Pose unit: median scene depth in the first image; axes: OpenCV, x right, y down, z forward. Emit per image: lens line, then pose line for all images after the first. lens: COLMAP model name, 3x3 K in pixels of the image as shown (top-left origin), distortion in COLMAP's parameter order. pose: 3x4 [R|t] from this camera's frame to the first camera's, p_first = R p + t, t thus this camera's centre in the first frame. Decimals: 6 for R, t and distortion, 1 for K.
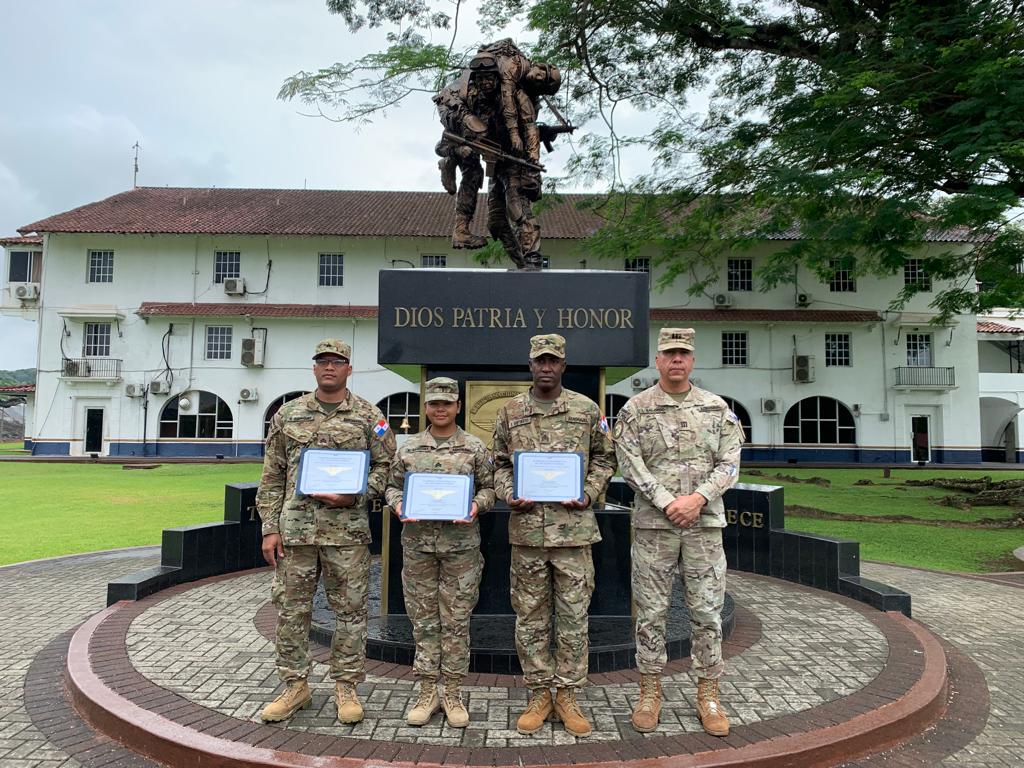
lens RADIAL K [[494.0, 0, 518.7], [0, 494.0, 388.9], [0, 0, 1]] dist [0.126927, -0.053748]
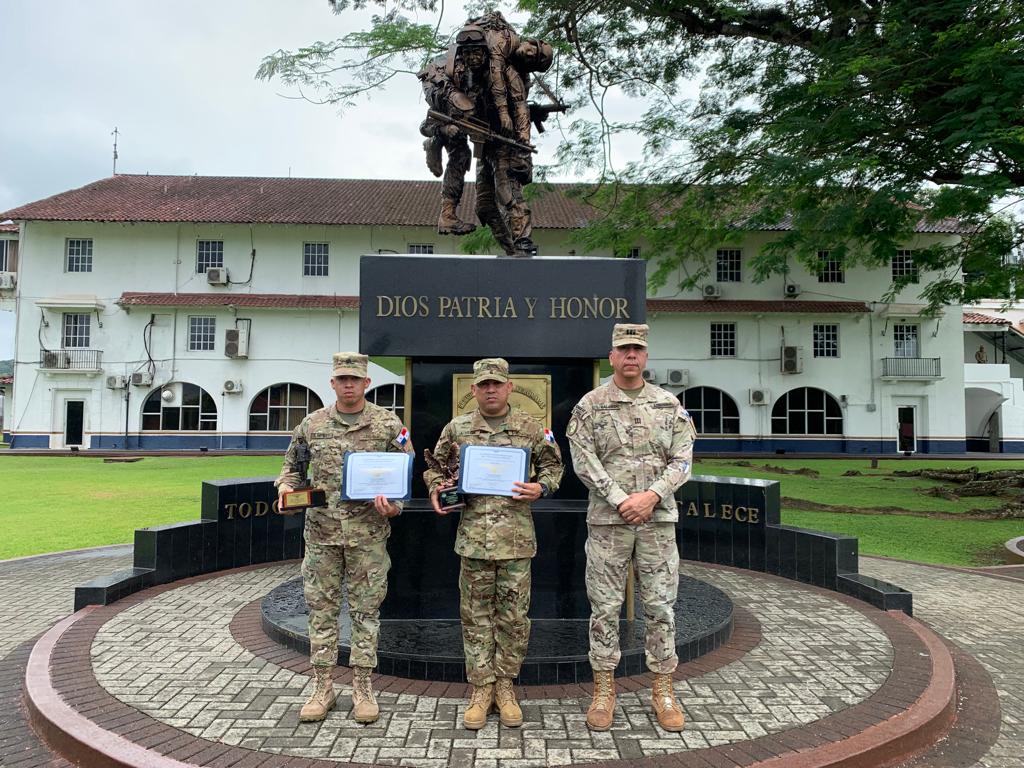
lens RADIAL K [[481.4, 0, 512.0], [0, 481.4, 384.0], [0, 0, 1]] dist [0.121165, -0.047387]
pose [[0.999938, -0.001224, 0.011061, -0.002318], [0.001116, 0.999952, 0.009785, -0.003006], [-0.011073, -0.009772, 0.999891, 0.040098]]
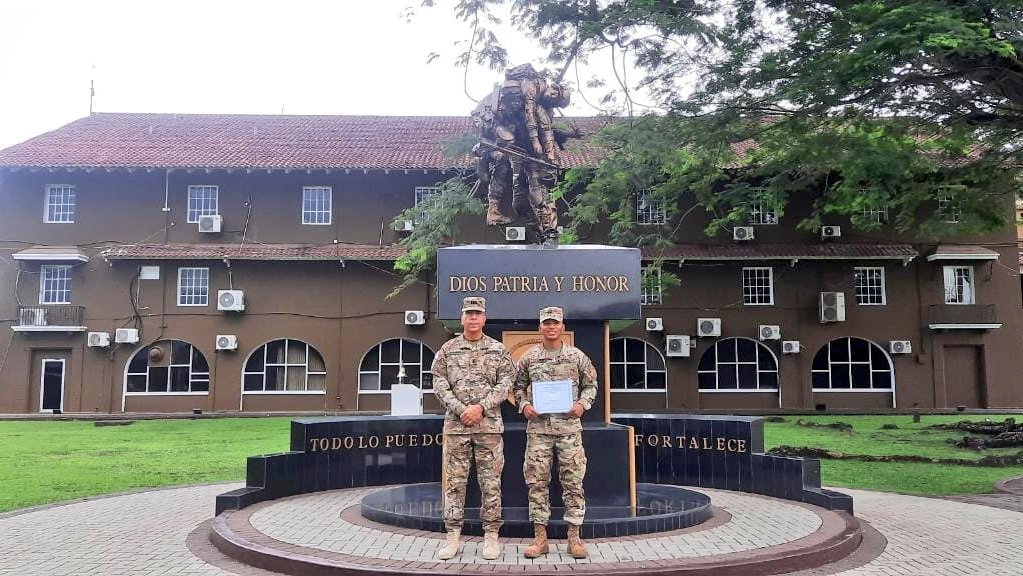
lens RADIAL K [[866.4, 0, 526.3], [0, 866.4, 288.4], [0, 0, 1]] dist [0.055710, -0.002135]
pose [[0.998610, -0.010333, 0.051694, -0.087923], [0.012438, 0.999099, -0.040572, -0.020101], [-0.051228, 0.041158, 0.997839, -0.697383]]
